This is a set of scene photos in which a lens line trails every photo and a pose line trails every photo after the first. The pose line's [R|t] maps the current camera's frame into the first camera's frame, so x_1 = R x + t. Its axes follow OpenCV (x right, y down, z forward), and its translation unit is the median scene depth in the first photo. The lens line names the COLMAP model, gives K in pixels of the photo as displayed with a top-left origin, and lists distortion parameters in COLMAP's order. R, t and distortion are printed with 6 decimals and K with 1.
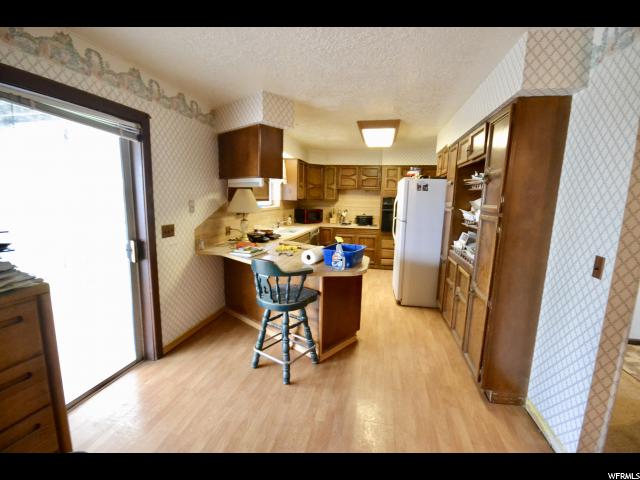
lens RADIAL K [[292.5, 0, 320.3], [0, 292.5, 243.0], [0, 0, 1]] dist [-0.001060, -0.001060]
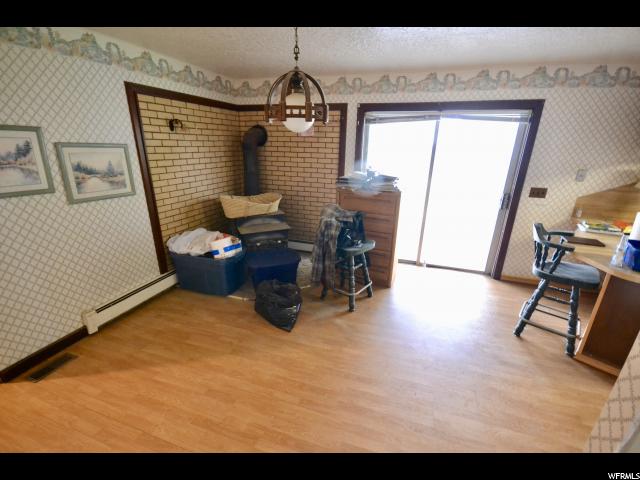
lens RADIAL K [[292.5, 0, 320.3], [0, 292.5, 243.0], [0, 0, 1]] dist [-0.001060, -0.001060]
pose [[-0.105779, 0.314755, -0.943260, 0.853017], [-0.175288, 0.927826, 0.329262, -0.092609], [0.978818, 0.200171, -0.042972, 0.189317]]
